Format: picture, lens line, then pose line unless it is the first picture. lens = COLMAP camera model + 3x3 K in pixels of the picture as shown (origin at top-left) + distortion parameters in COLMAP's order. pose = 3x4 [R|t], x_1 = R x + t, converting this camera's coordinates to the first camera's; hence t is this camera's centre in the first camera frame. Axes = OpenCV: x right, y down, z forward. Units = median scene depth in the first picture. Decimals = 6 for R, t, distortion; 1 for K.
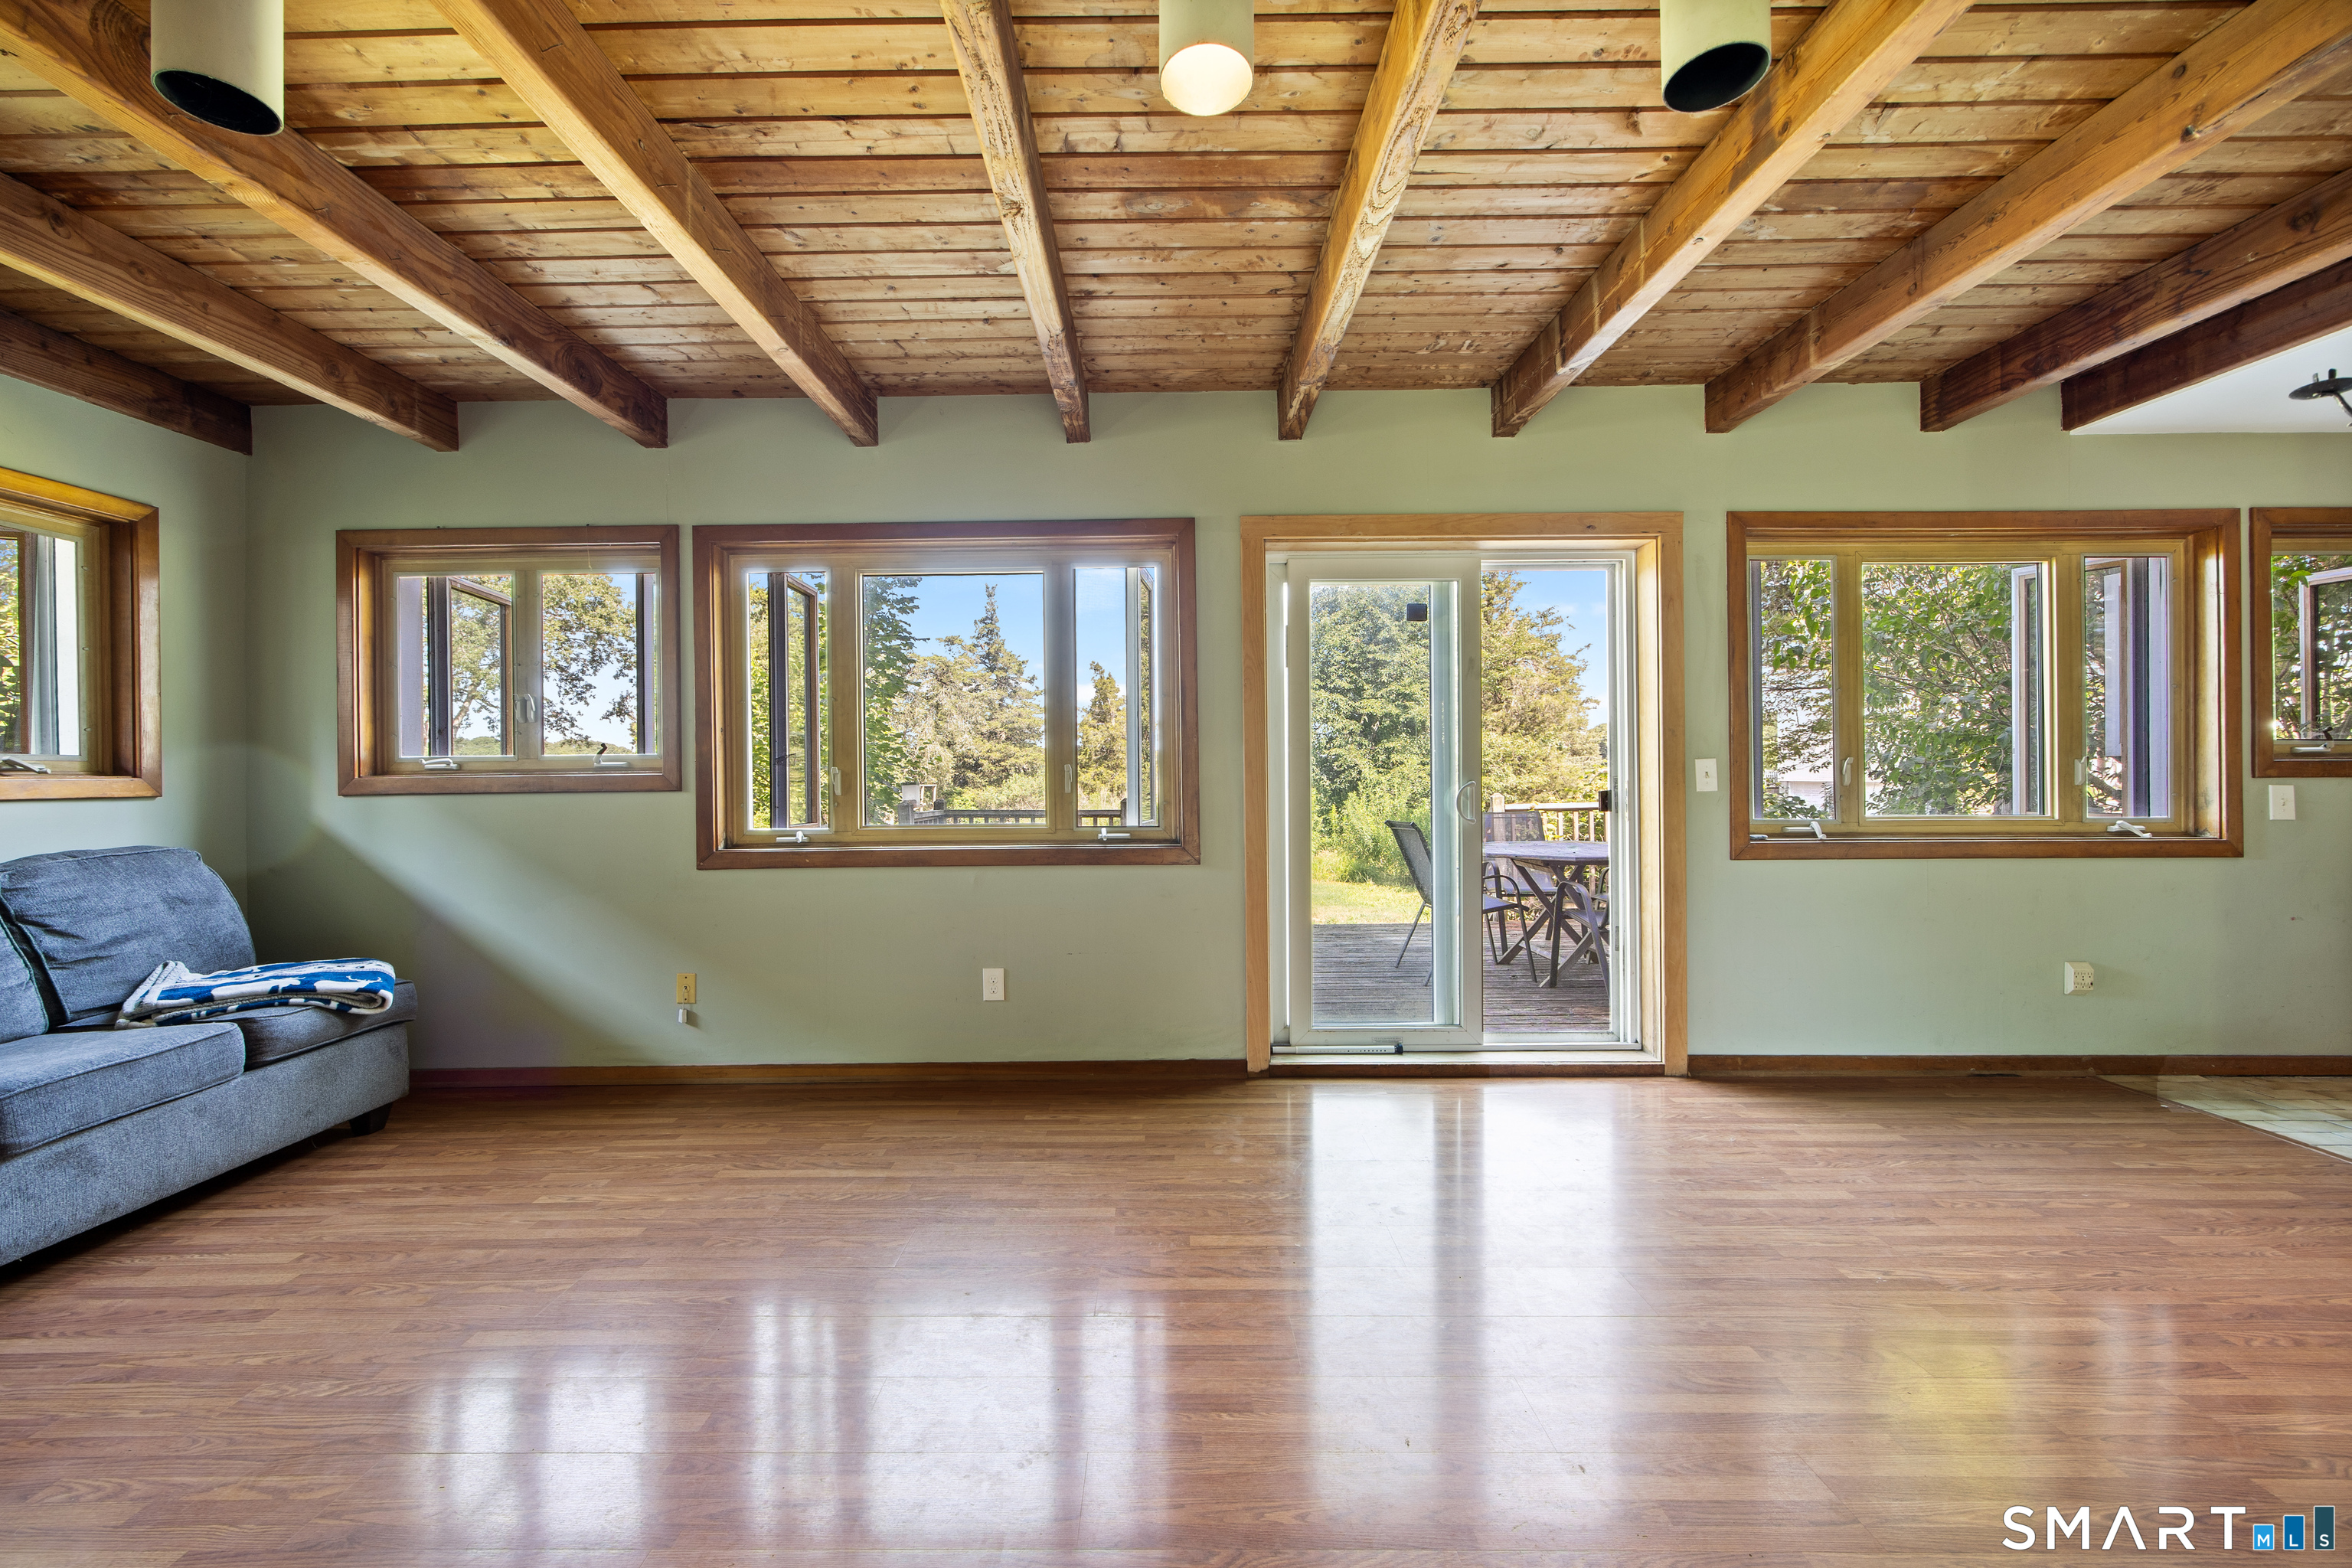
lens RADIAL K [[925.6, 0, 1161.9], [0, 925.6, 763.5], [0, 0, 1]] dist [0.000018, 0.000090]
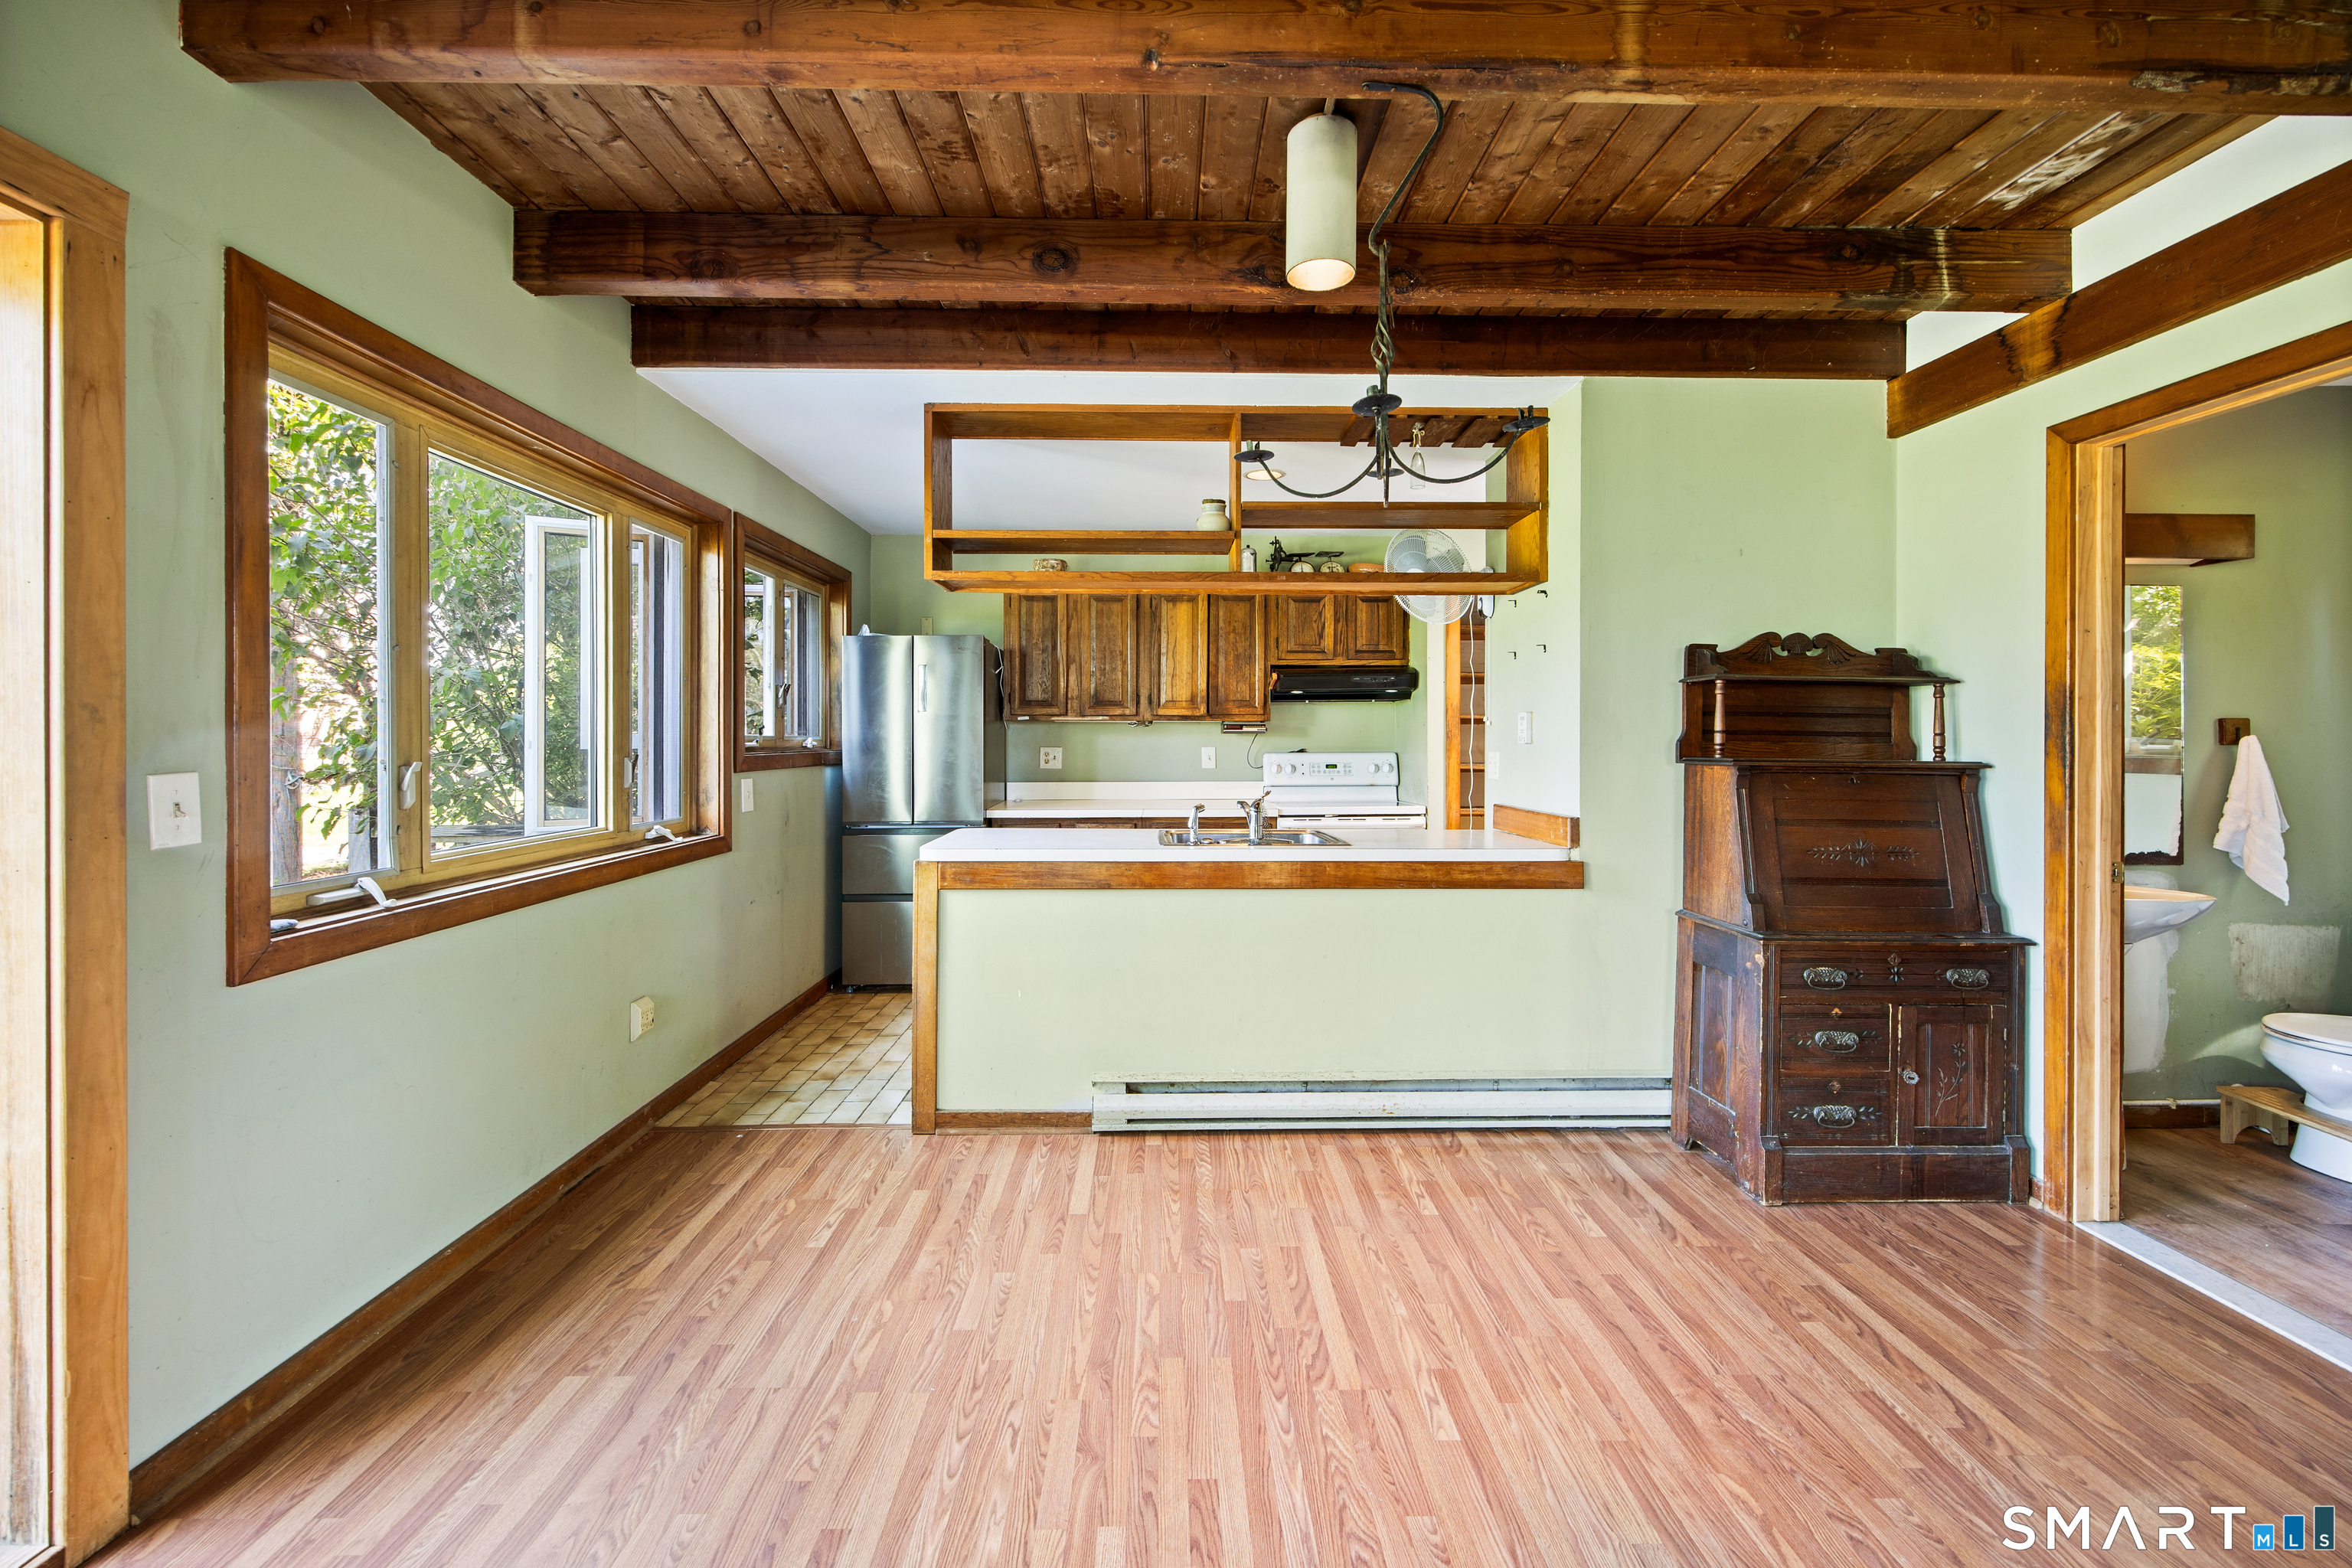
lens RADIAL K [[932.0, 0, 1165.2], [0, 932.0, 730.3], [0, 0, 1]] dist [-0.000289, -0.000005]
pose [[-0.011320, 0.013412, 0.999846, 0.136029], [-0.005782, 0.999892, -0.013478, -0.021699], [-0.999919, -0.005934, -0.011241, 0.542644]]
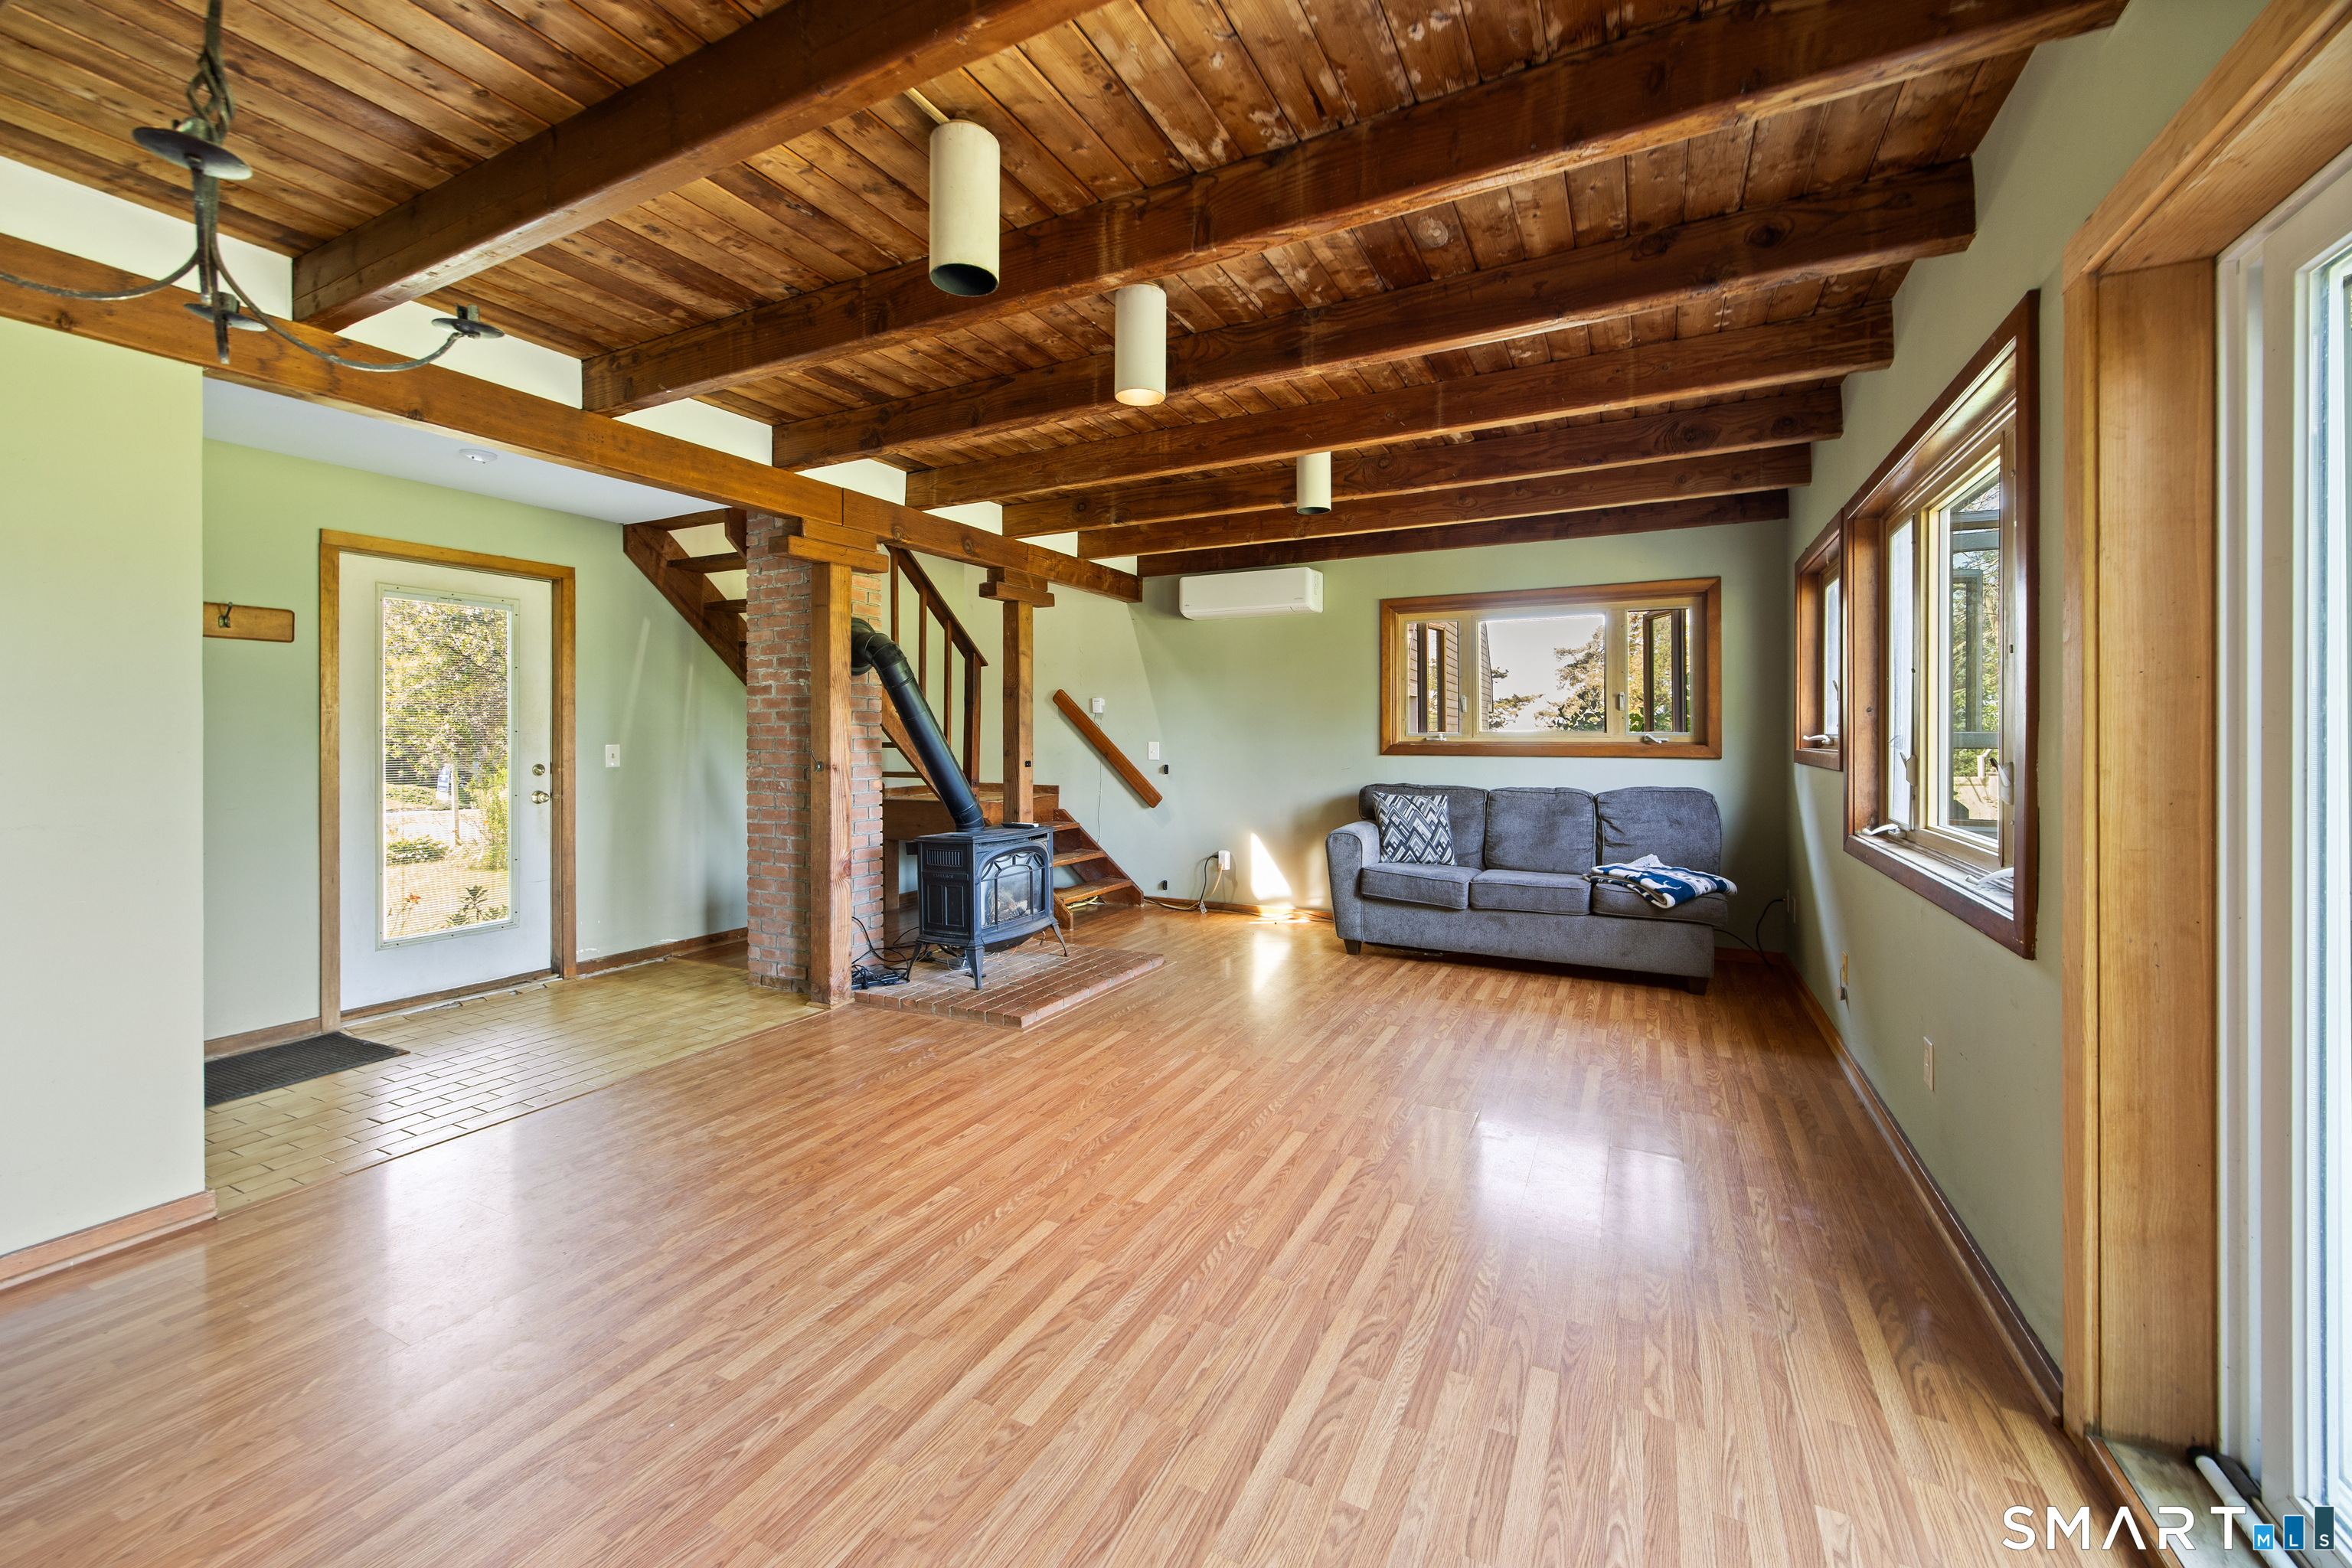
lens RADIAL K [[947.5, 0, 1164.9], [0, 947.5, 710.8], [0, 0, 1]] dist [0.000314, 0.000220]
pose [[-0.453505, -0.012403, -0.891168, 0.755875], [0.007586, 0.999813, -0.017775, -0.024486], [0.891222, -0.014821, -0.453326, 0.830829]]
